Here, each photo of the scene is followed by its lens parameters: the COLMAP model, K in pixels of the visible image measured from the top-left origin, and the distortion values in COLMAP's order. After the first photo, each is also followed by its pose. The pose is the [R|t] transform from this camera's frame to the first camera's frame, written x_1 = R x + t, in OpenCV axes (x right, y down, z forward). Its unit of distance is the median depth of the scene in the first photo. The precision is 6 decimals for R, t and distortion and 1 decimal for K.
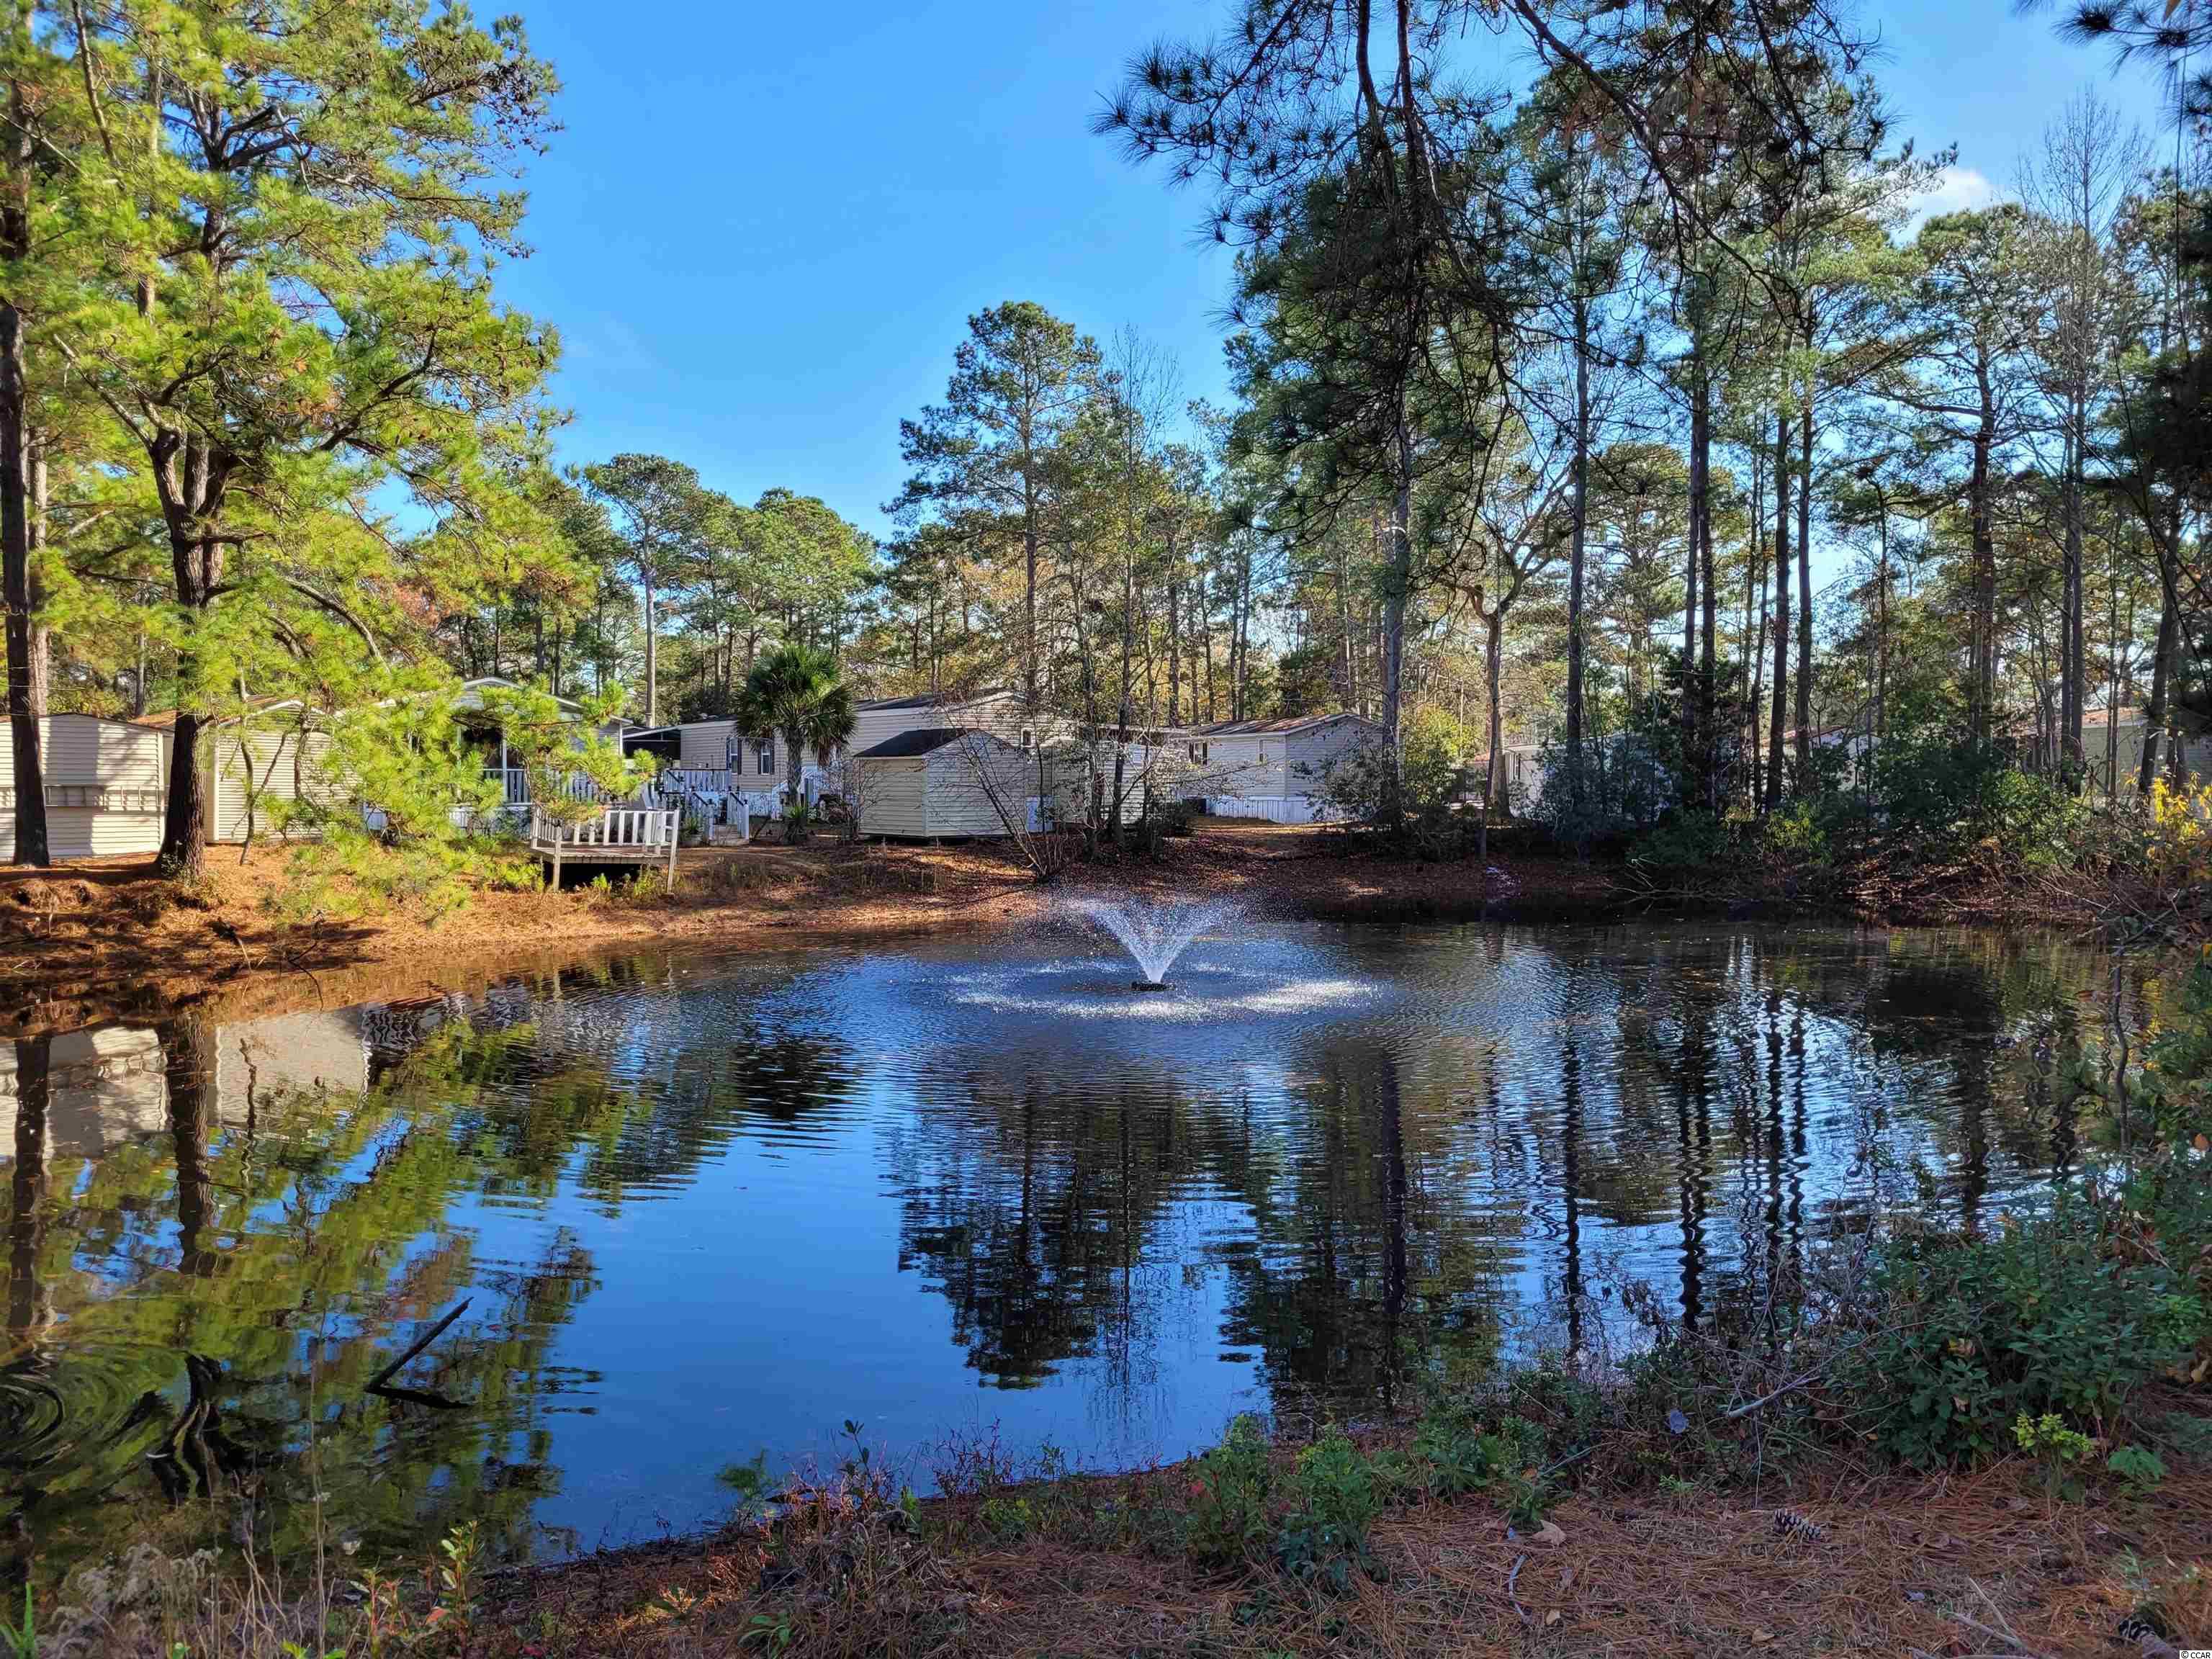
lens RADIAL K [[1676.1, 0, 1110.0], [0, 1676.1, 823.4], [0, 0, 1]] dist [0.054289, -0.053618]
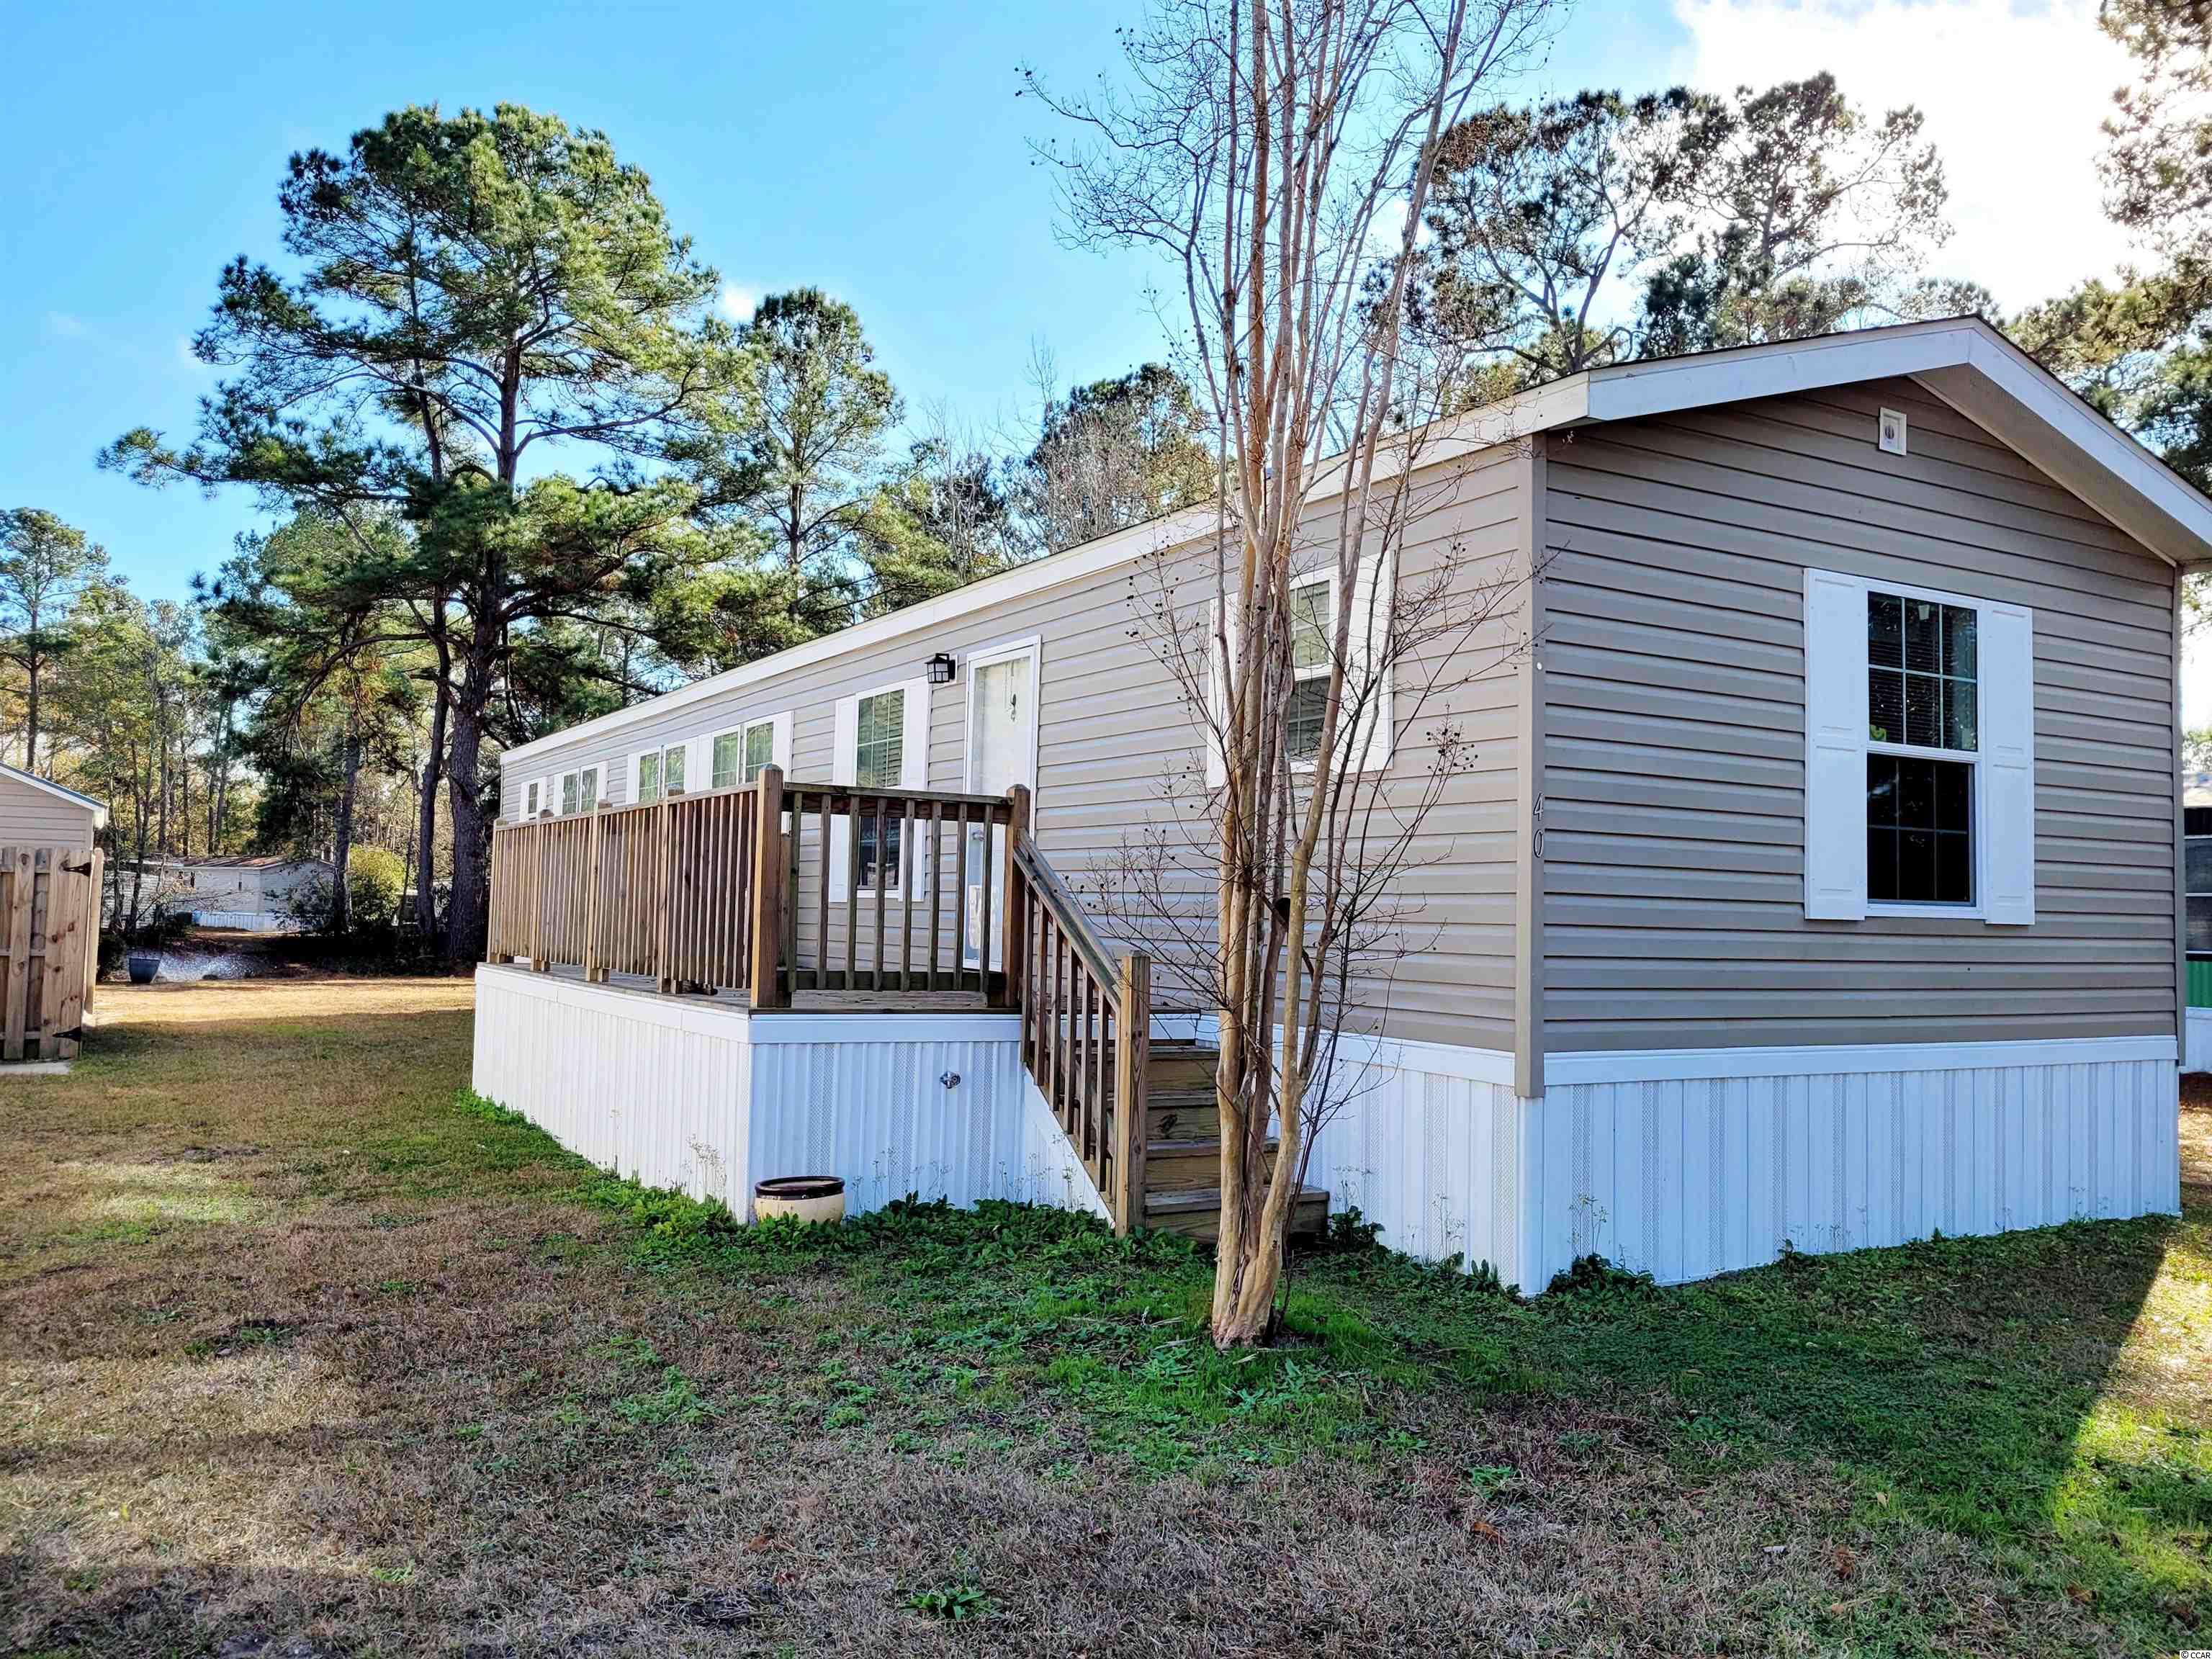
lens RADIAL K [[1677.9, 0, 1126.4], [0, 1677.9, 827.3], [0, 0, 1]] dist [0.048561, -0.046863]
pose [[0.837229, 0.050145, 0.544549, -0.087491], [-0.010404, 0.997067, -0.075818, 0.017945], [-0.546754, 0.057812, 0.835295, -0.825403]]
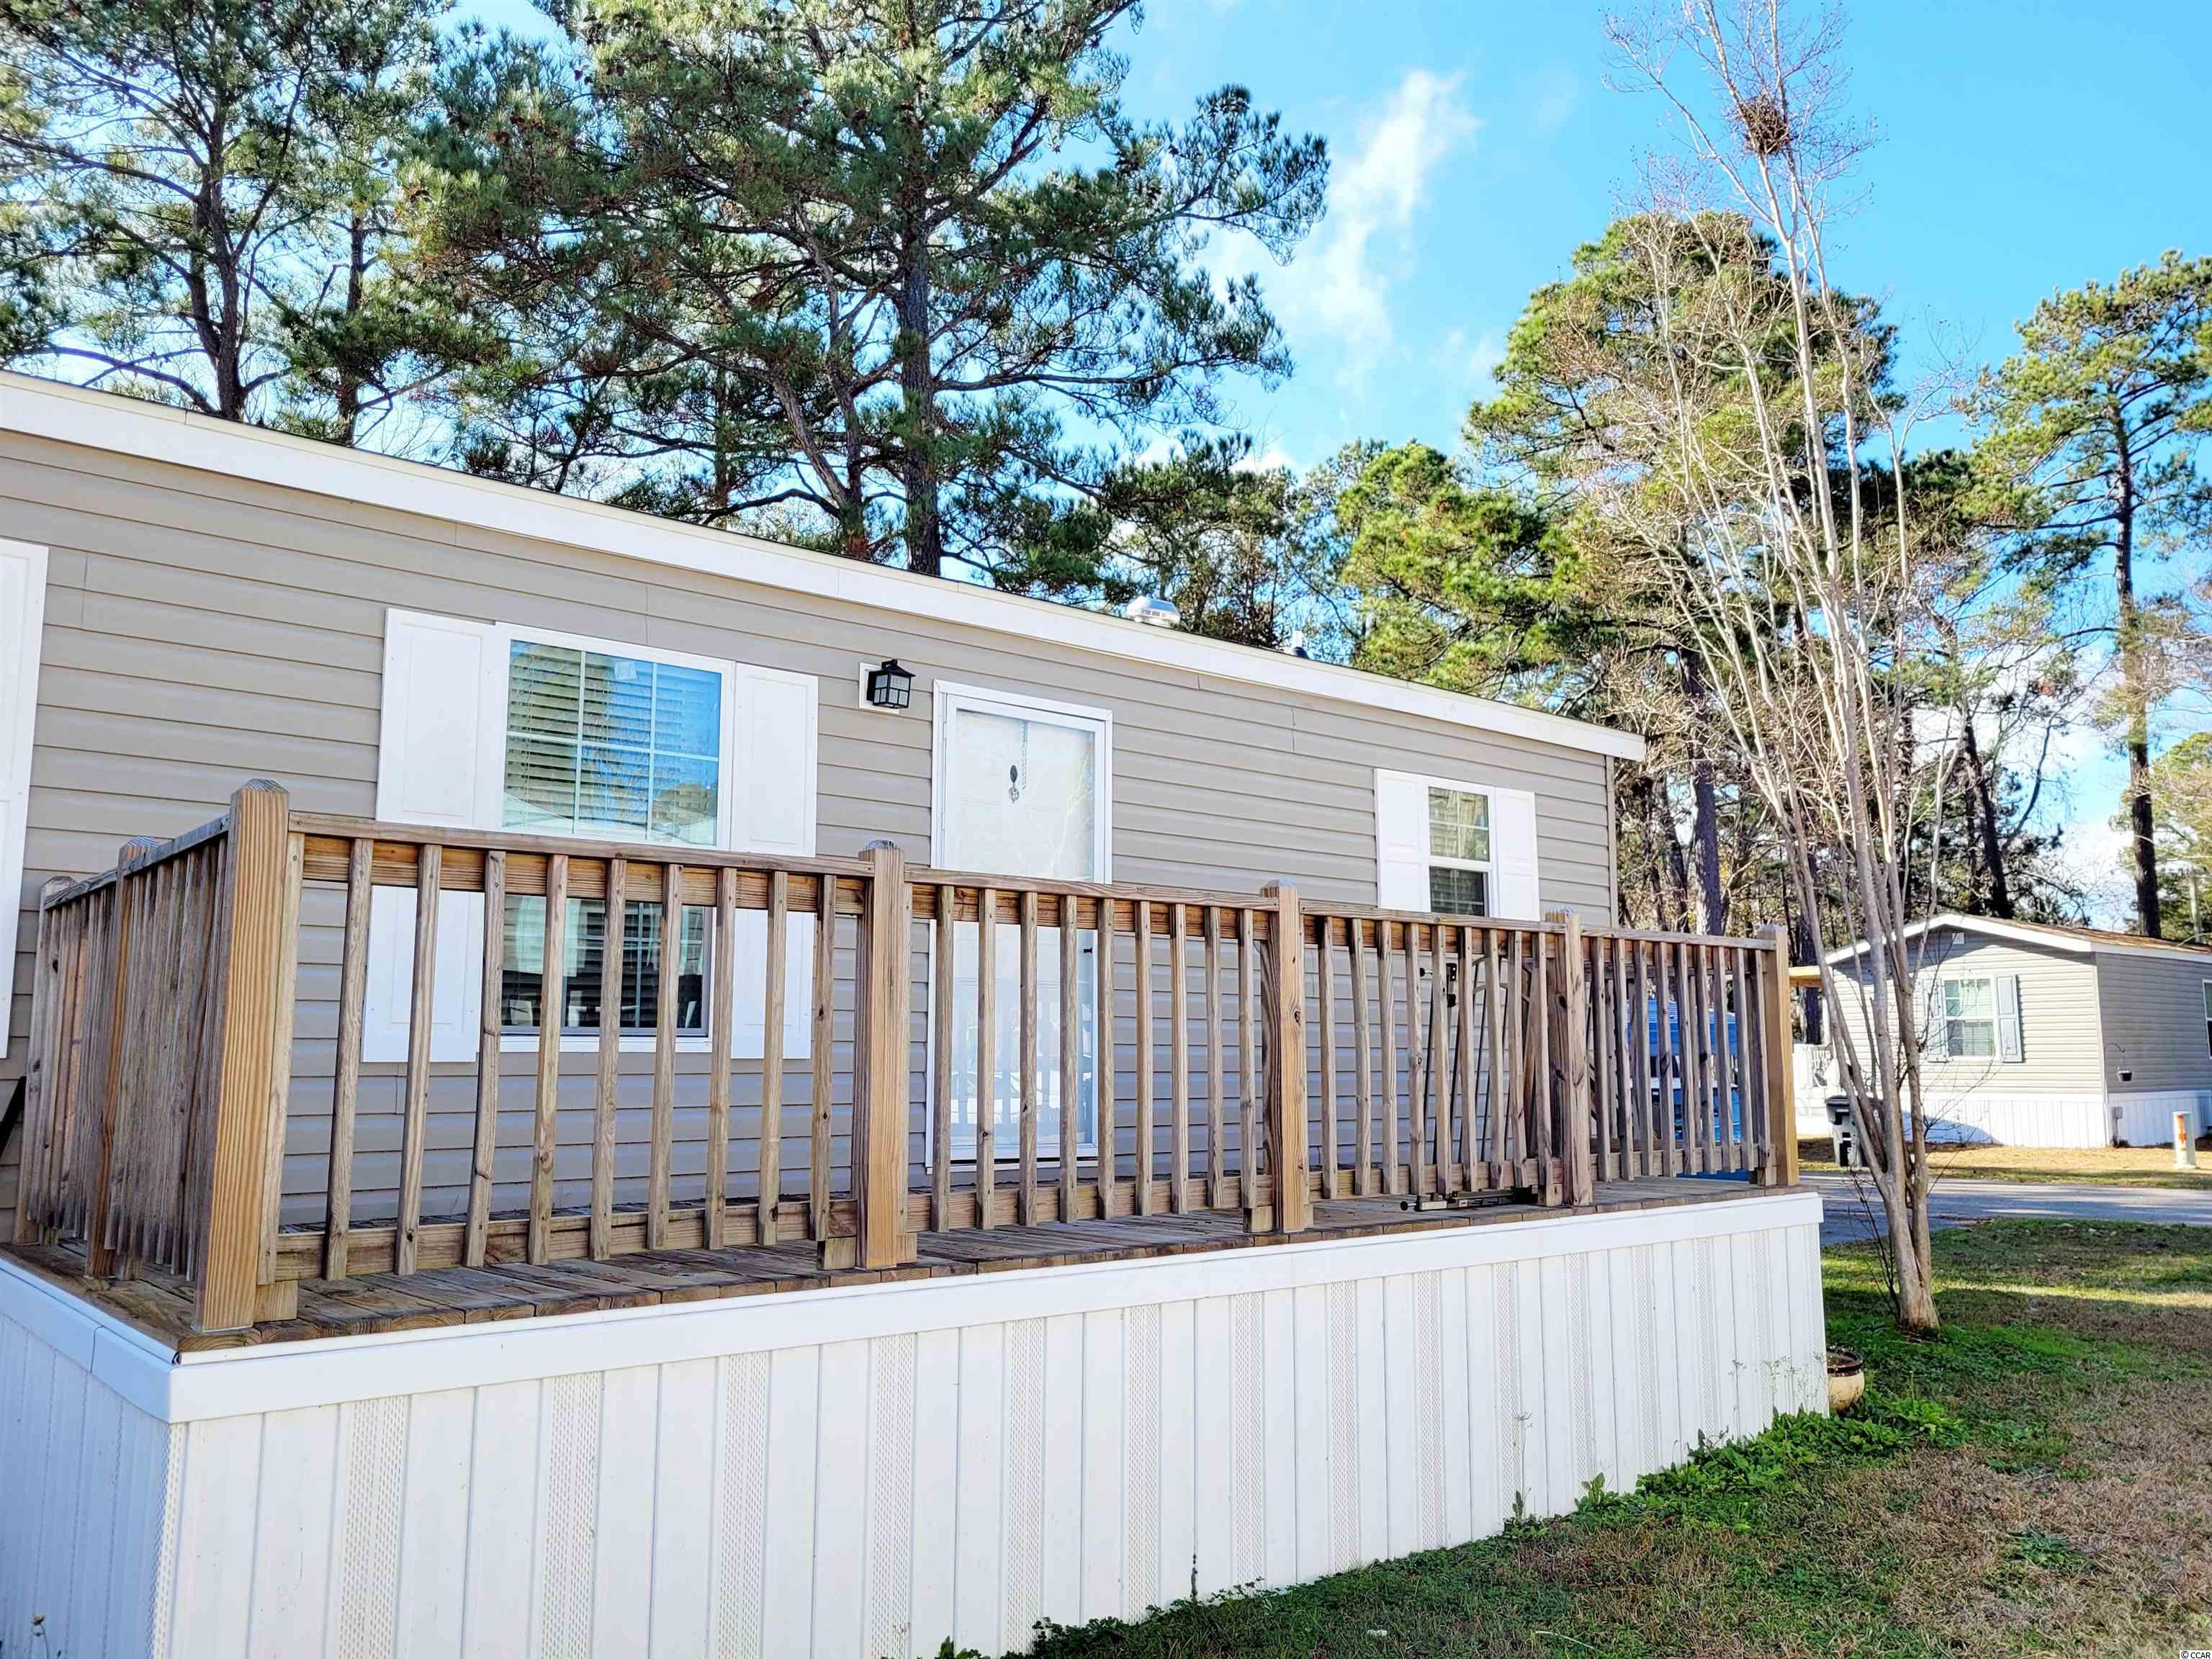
lens RADIAL K [[1677.9, 0, 1126.4], [0, 1677.9, 827.3], [0, 0, 1]] dist [0.048561, -0.046863]
pose [[-0.665368, 0.098883, 0.739938, -0.106819], [0.020896, 0.993267, -0.113947, 0.006235], [-0.746223, -0.060355, -0.662954, -0.488214]]
